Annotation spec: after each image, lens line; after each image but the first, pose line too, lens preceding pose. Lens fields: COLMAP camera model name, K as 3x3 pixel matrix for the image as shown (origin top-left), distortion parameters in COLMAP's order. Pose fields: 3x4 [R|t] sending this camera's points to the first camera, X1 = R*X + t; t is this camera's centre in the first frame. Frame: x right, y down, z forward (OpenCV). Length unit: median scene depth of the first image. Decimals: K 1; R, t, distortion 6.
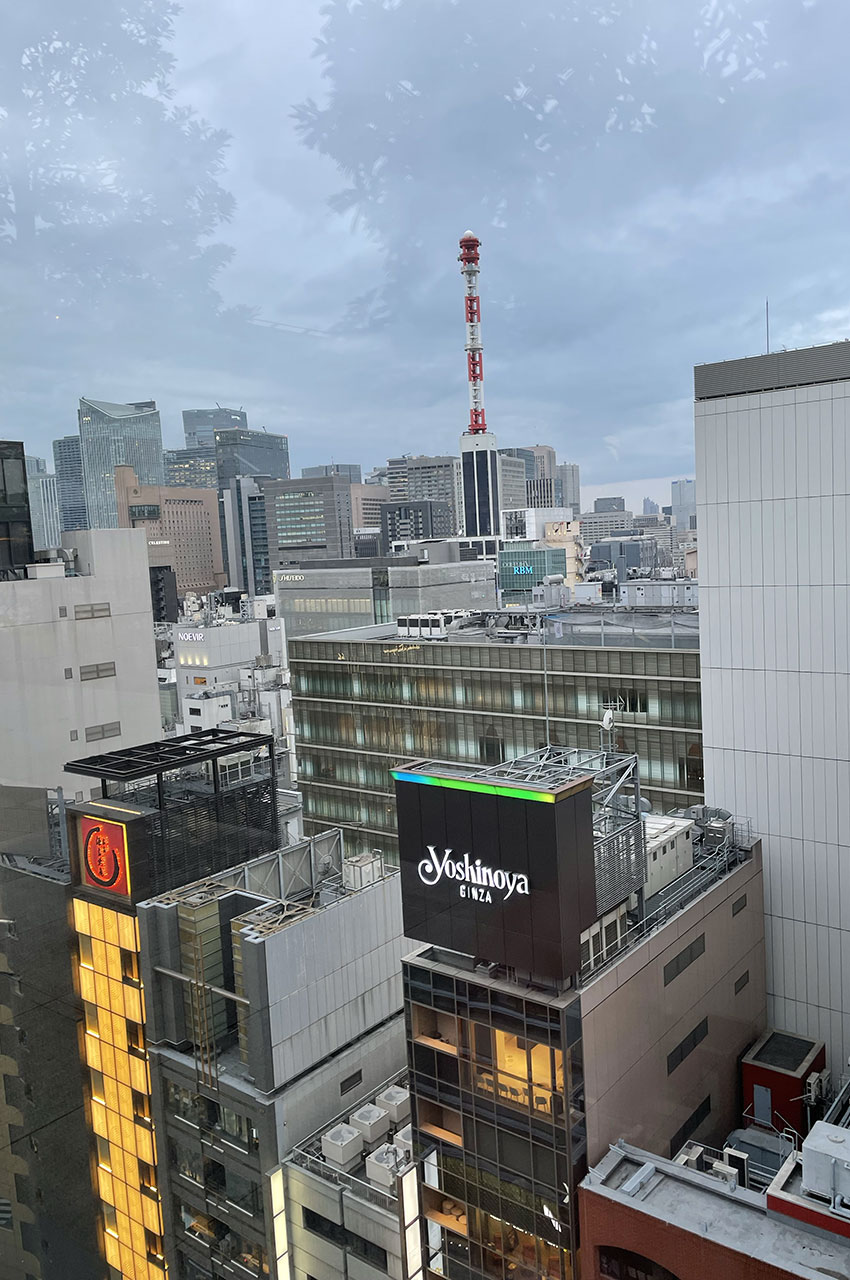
lens RADIAL K [[987.5, 0, 425.0], [0, 987.5, 640.0], [0, 0, 1]] dist [-0.004706, -0.001807]
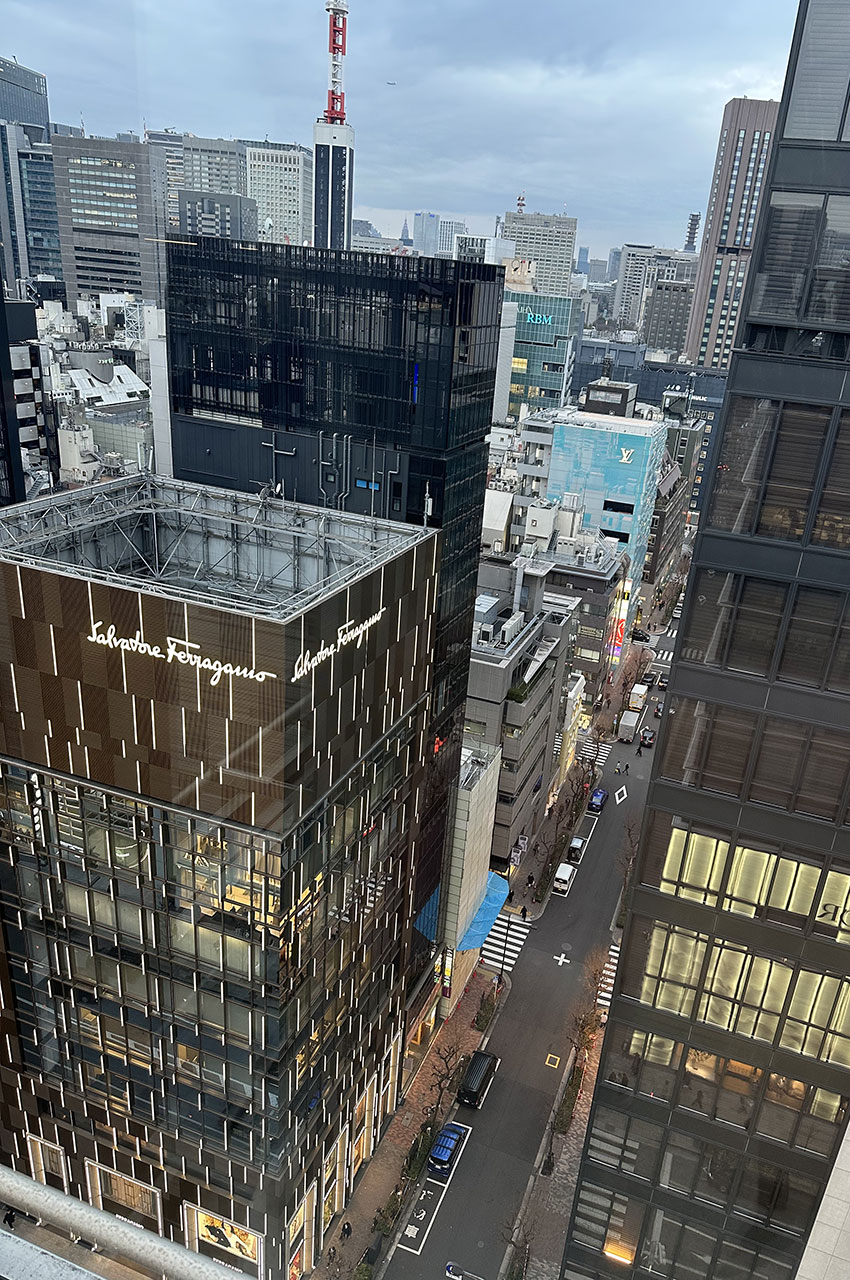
lens RADIAL K [[987.5, 0, 425.0], [0, 987.5, 640.0], [0, 0, 1]] dist [-0.004706, -0.001807]
pose [[0.941784, 0.021741, 0.335514, -0.141110], [-0.110307, 0.962653, 0.247250, 0.000452], [-0.317608, -0.269865, 0.909009, 0.080820]]
